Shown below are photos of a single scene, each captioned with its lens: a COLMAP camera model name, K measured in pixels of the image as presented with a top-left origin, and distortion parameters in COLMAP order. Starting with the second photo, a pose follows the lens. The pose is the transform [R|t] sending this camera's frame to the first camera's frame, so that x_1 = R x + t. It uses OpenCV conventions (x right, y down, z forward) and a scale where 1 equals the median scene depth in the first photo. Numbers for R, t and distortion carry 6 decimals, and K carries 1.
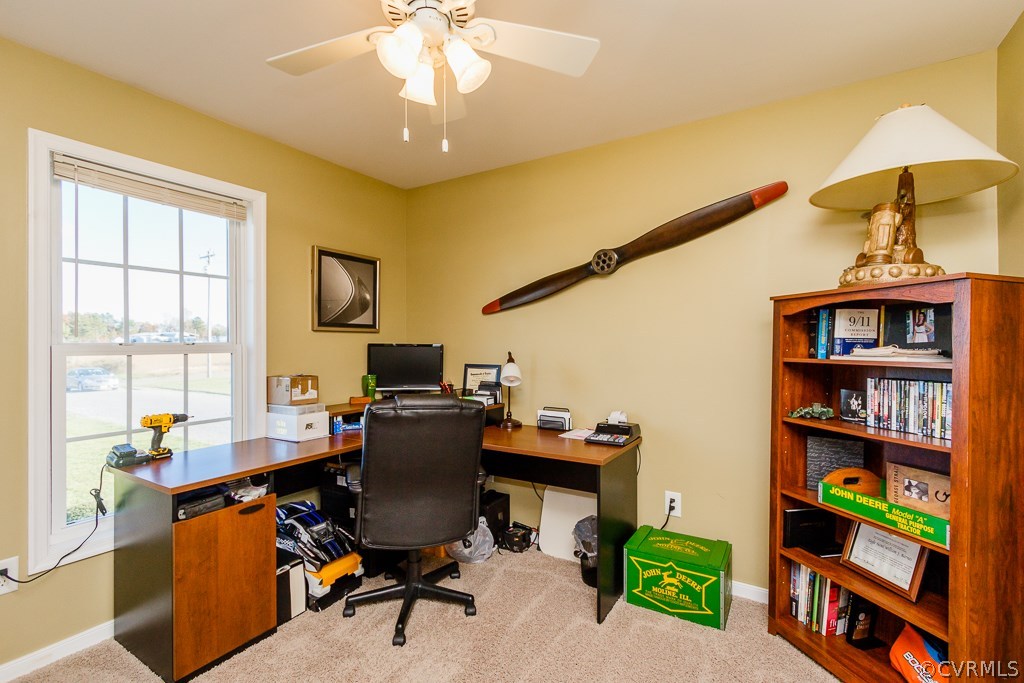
lens RADIAL K [[468.2, 0, 512.7], [0, 468.2, 343.4], [0, 0, 1]] dist [0.000877, 0.000037]
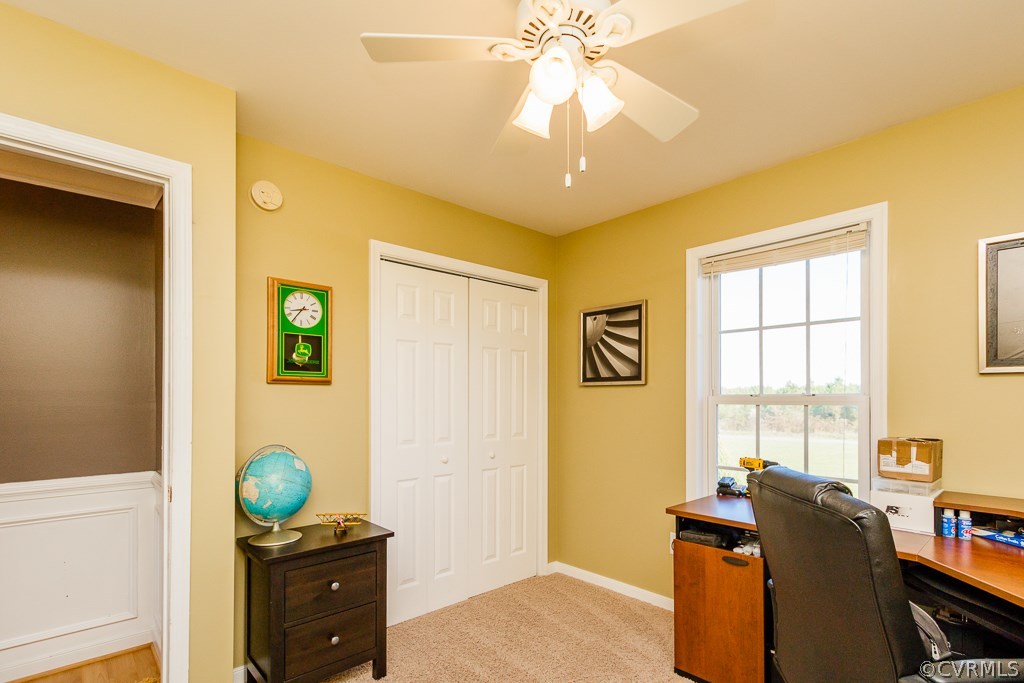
lens RADIAL K [[479.9, 0, 513.0], [0, 479.9, 393.6], [0, 0, 1]] dist [0.000803, 0.000071]
pose [[-0.279253, -0.003260, -0.960212, 0.477060], [-0.000008, 0.999994, -0.003392, 0.002259], [0.960217, -0.000940, -0.279252, 0.721521]]
